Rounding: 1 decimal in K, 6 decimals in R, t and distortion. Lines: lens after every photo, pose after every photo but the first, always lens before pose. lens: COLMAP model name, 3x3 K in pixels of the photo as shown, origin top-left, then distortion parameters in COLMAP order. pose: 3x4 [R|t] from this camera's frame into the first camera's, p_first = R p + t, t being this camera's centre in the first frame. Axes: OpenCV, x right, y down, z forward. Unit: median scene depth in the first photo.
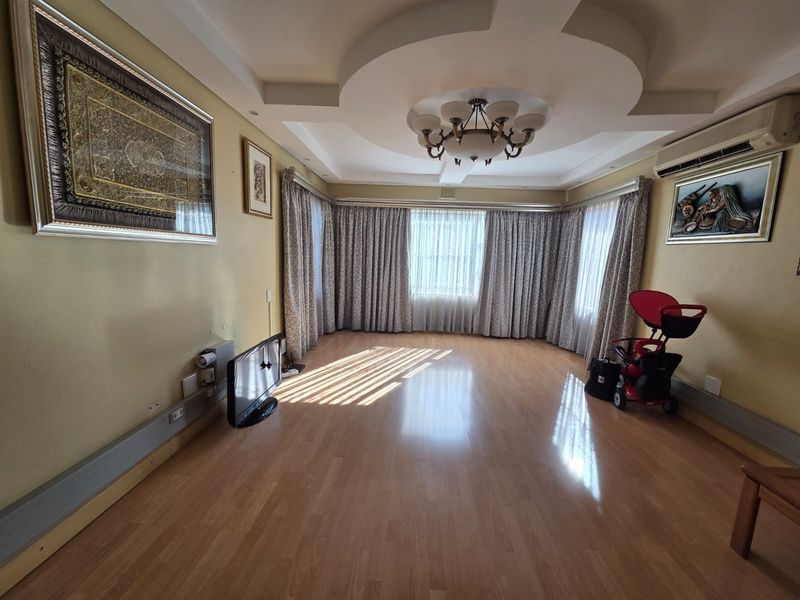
lens RADIAL K [[328.0, 0, 397.6], [0, 328.0, 300.2], [0, 0, 1]] dist [-0.003941, -0.001478]
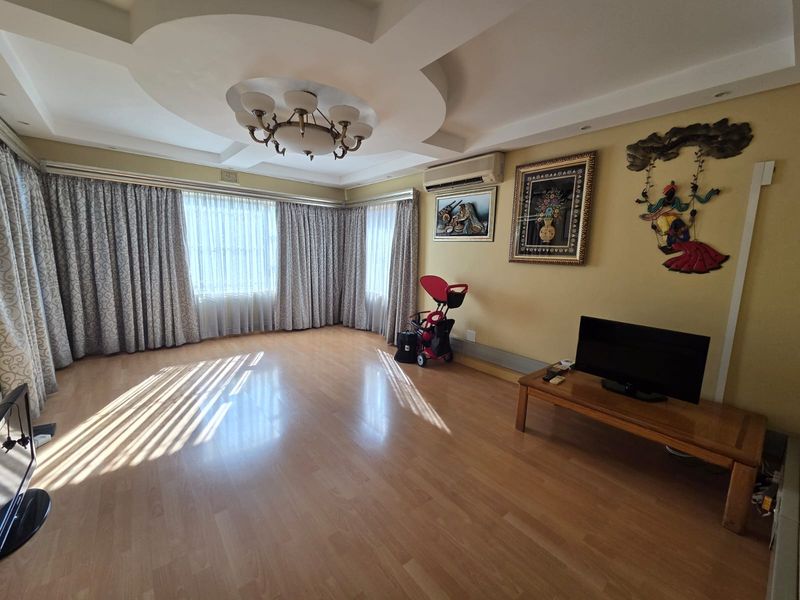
lens RADIAL K [[328.0, 0, 401.9], [0, 328.0, 300.9], [0, 0, 1]] dist [-0.003941, -0.001478]
pose [[0.731708, -0.114130, 0.671996, -0.191494], [0.089010, 0.993439, 0.071803, -0.027785], [-0.675782, 0.007275, 0.737066, 0.065806]]
